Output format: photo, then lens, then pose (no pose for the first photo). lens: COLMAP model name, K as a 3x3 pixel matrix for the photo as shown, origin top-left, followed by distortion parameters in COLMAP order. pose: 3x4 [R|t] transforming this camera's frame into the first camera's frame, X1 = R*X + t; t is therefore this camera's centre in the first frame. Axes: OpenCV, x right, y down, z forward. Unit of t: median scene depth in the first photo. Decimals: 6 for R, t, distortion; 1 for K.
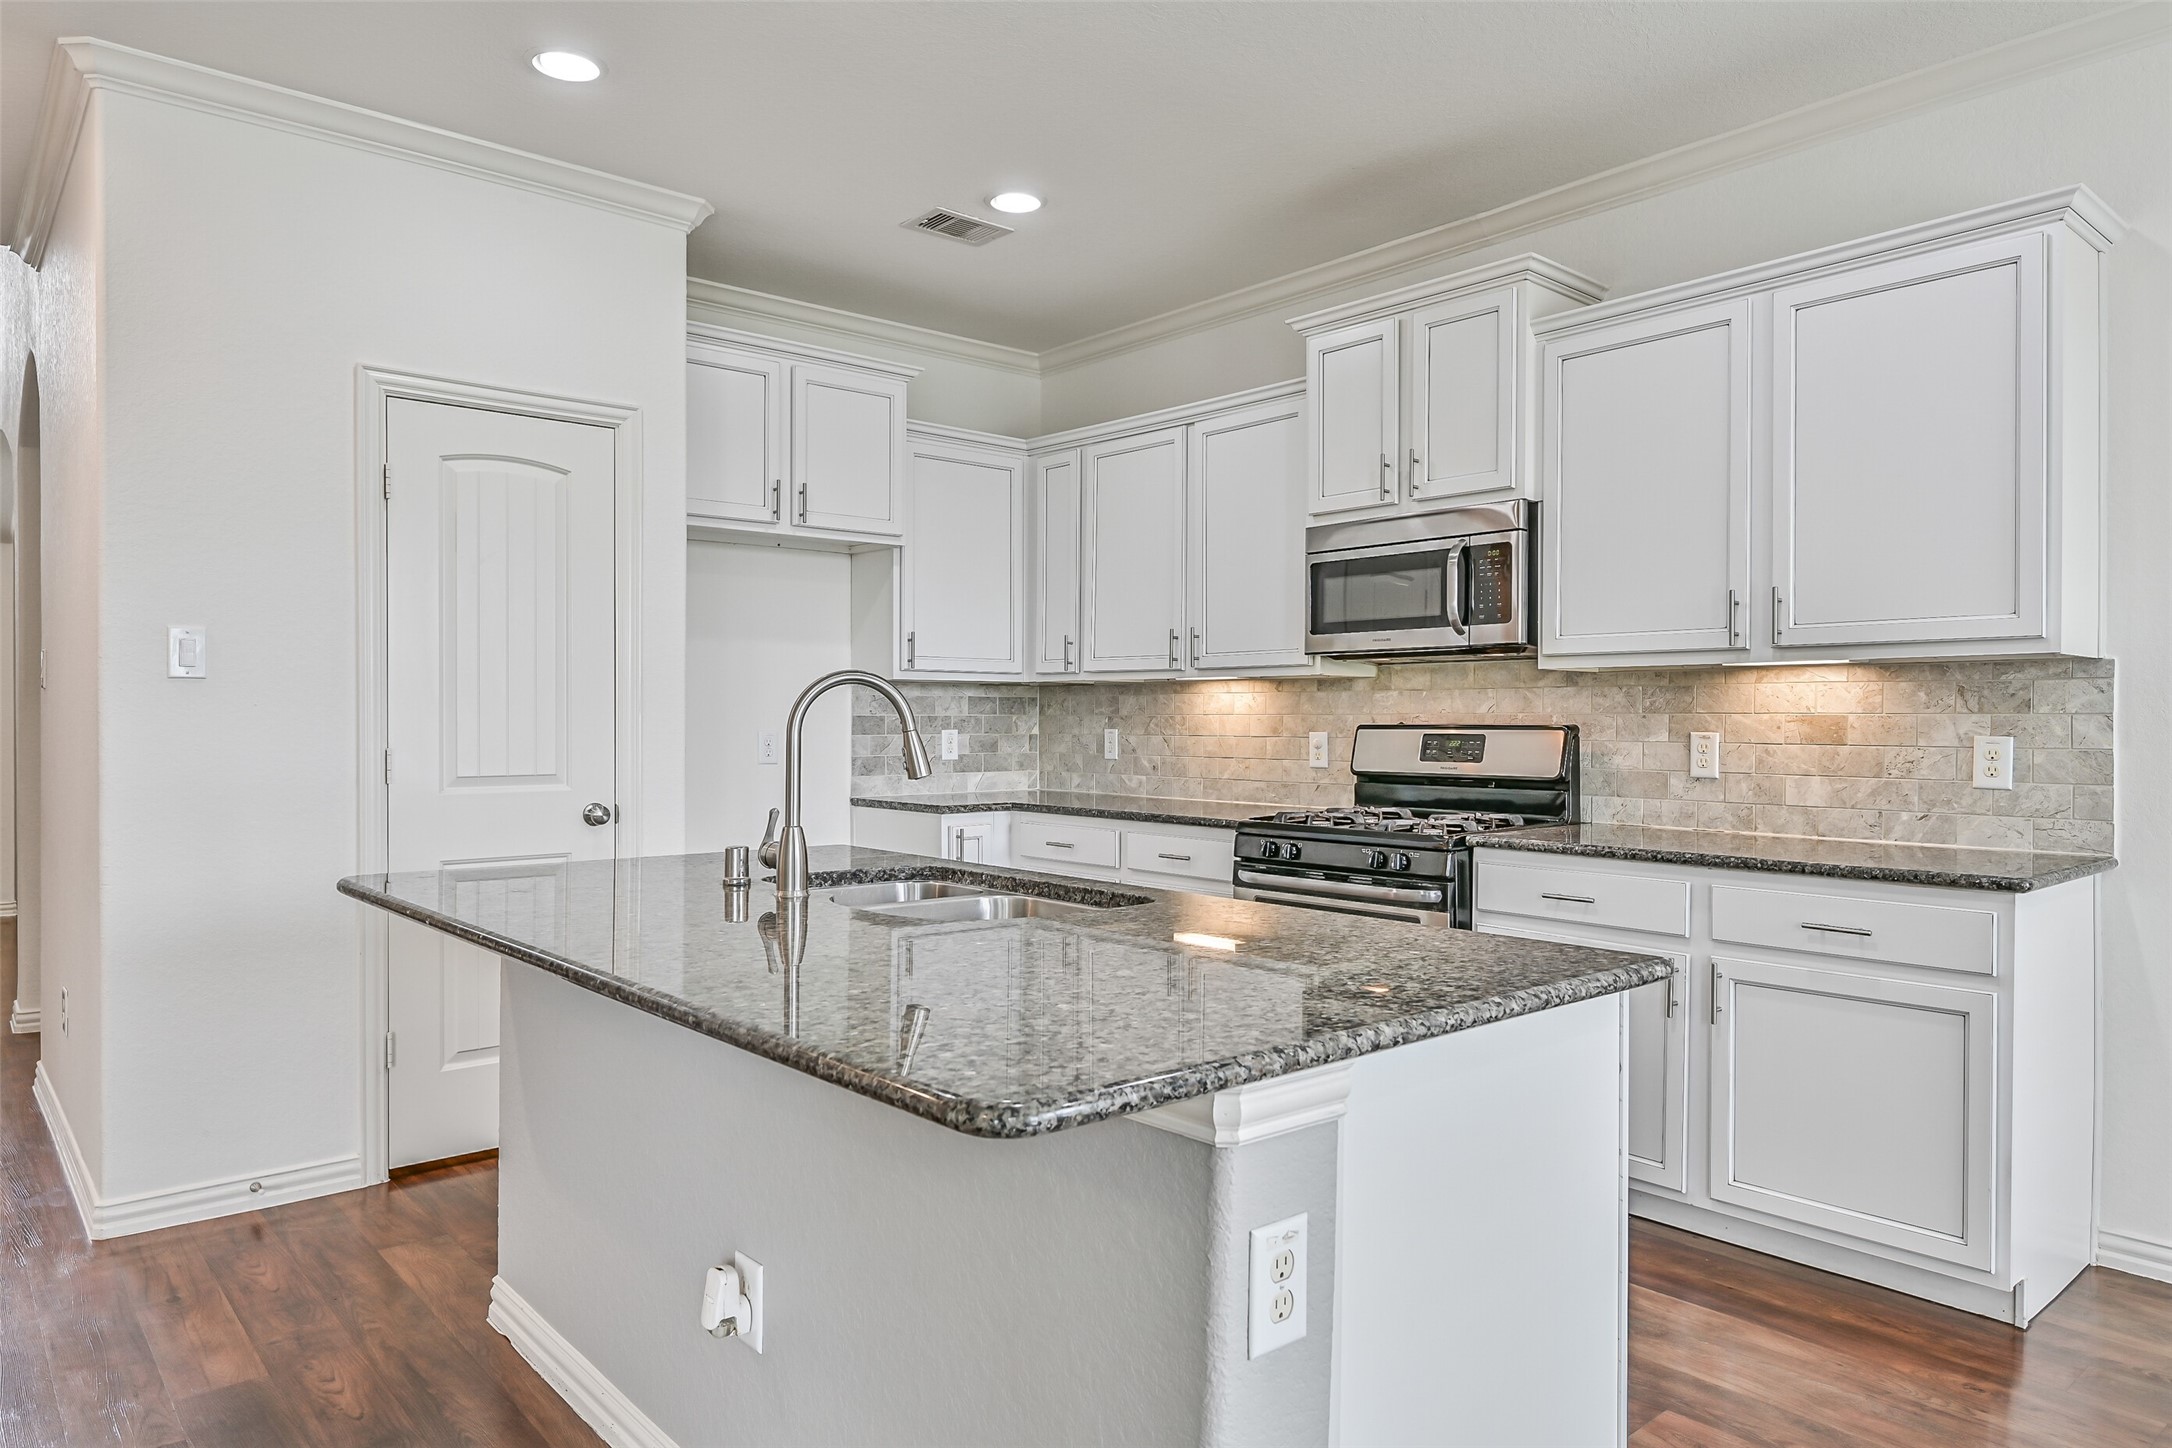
lens RADIAL K [[1376.8, 0, 1094.6], [0, 1376.8, 723.6], [0, 0, 1]] dist [-0.002902, 0.000177]
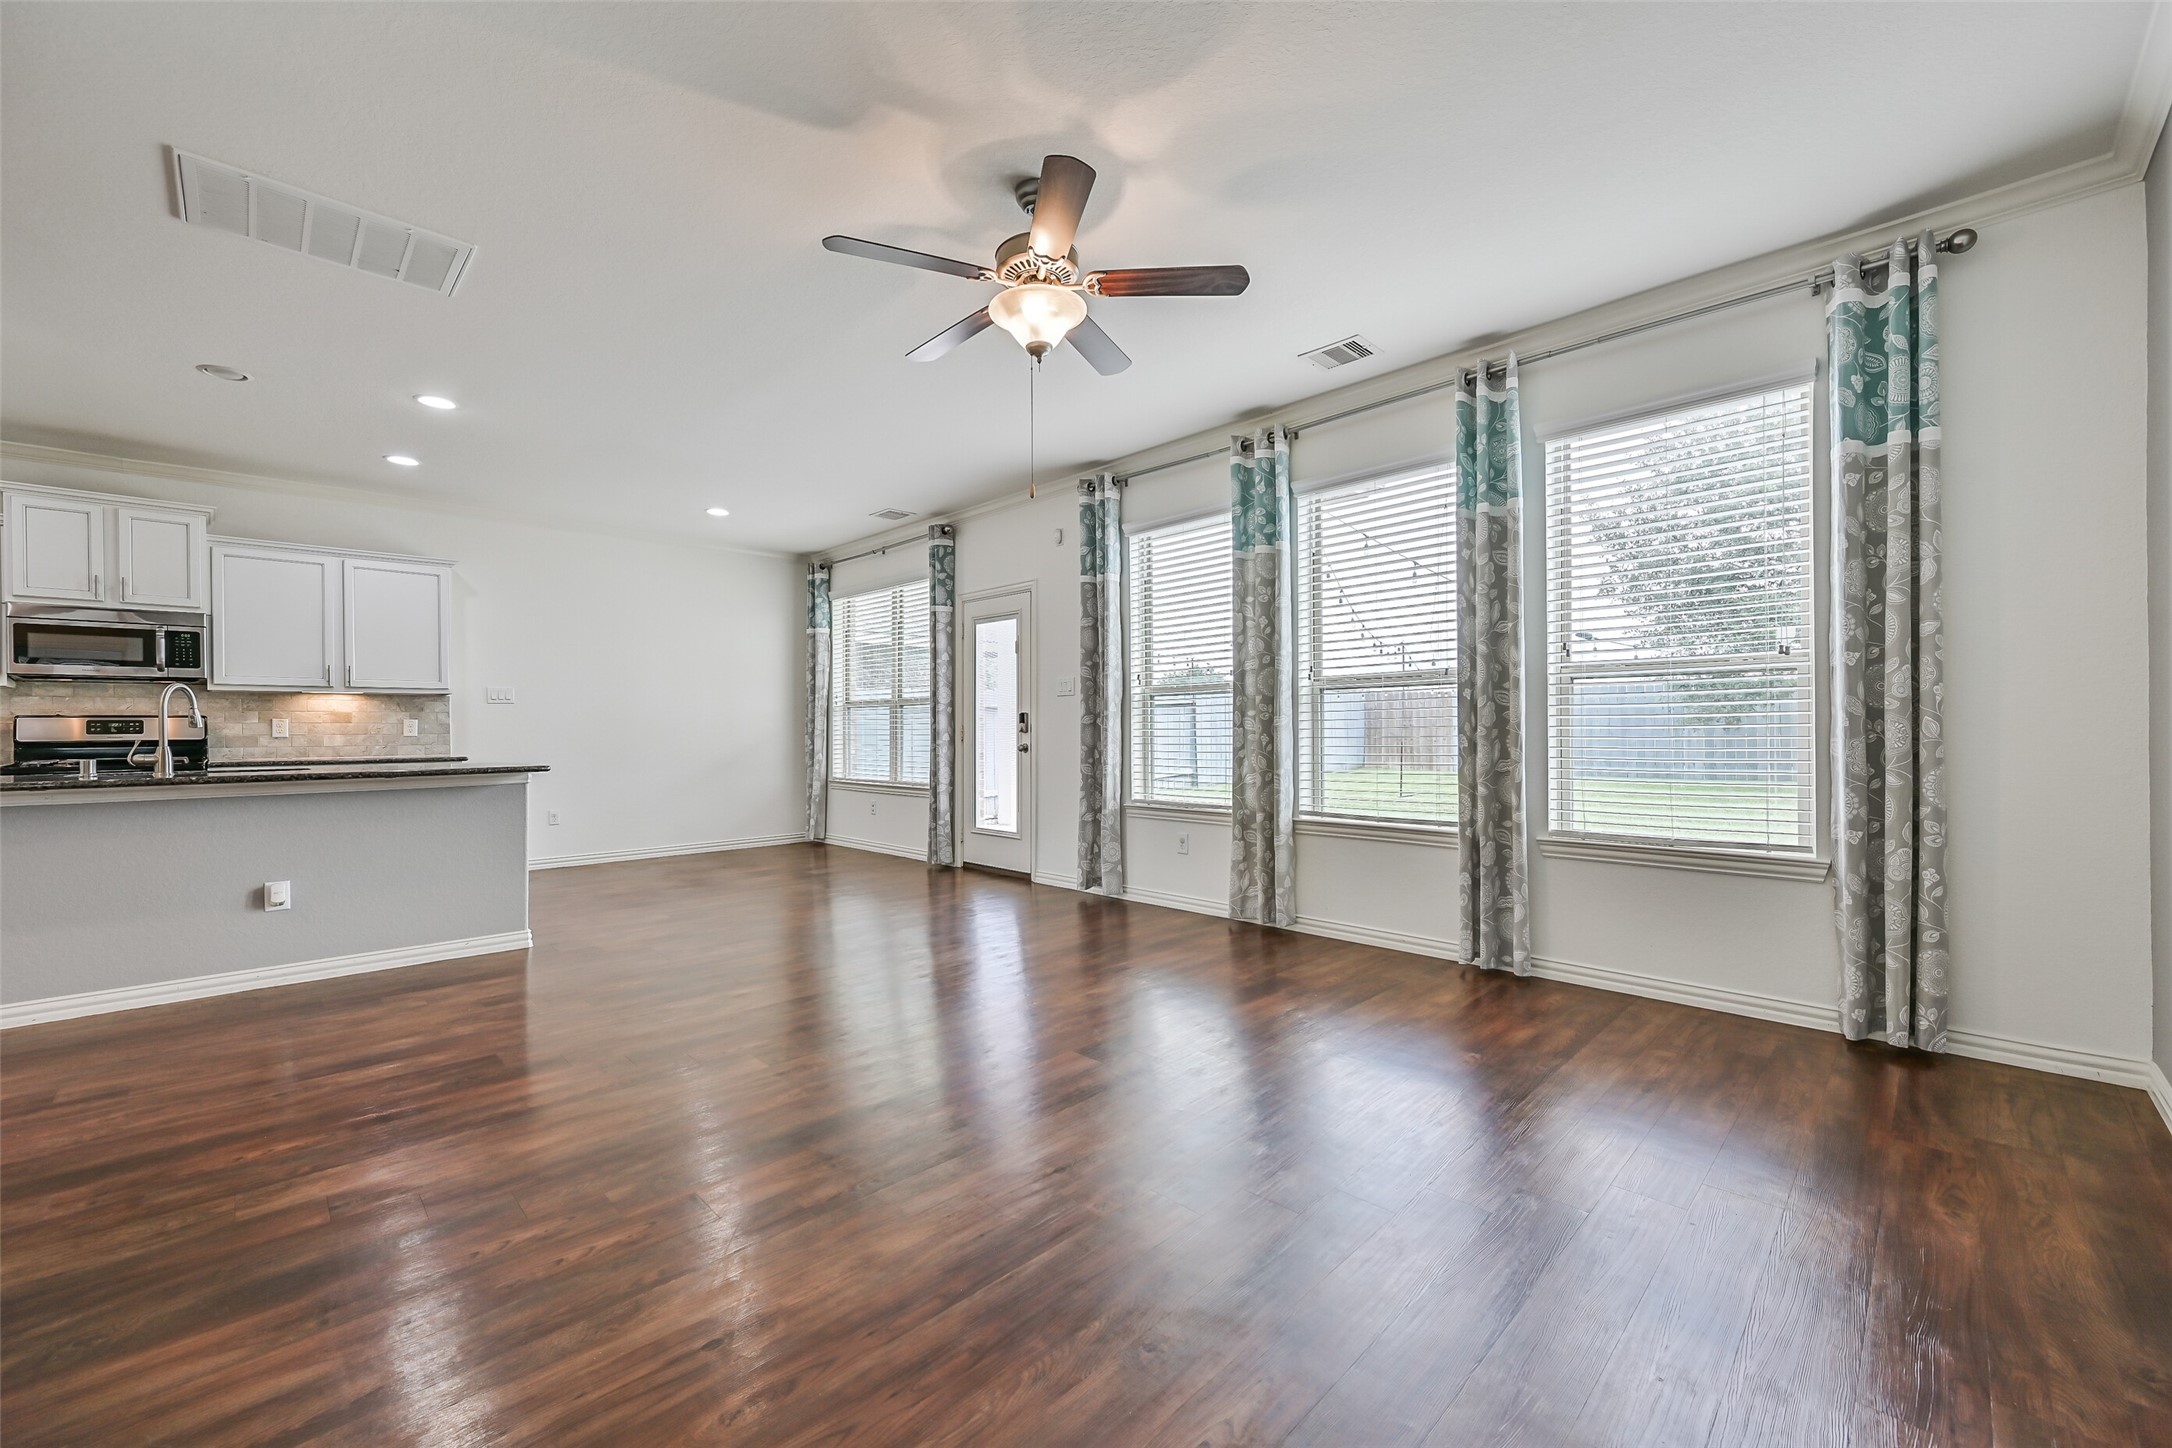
lens RADIAL K [[863.9, 0, 1094.8], [0, 863.9, 728.8], [0, 0, 1]] dist [0.002887, 0.000342]
pose [[-0.062719, -0.000480, 0.998031, -1.073397], [0.012626, 0.999919, 0.001274, 0.036663], [-0.997951, 0.012682, -0.062708, -0.317983]]
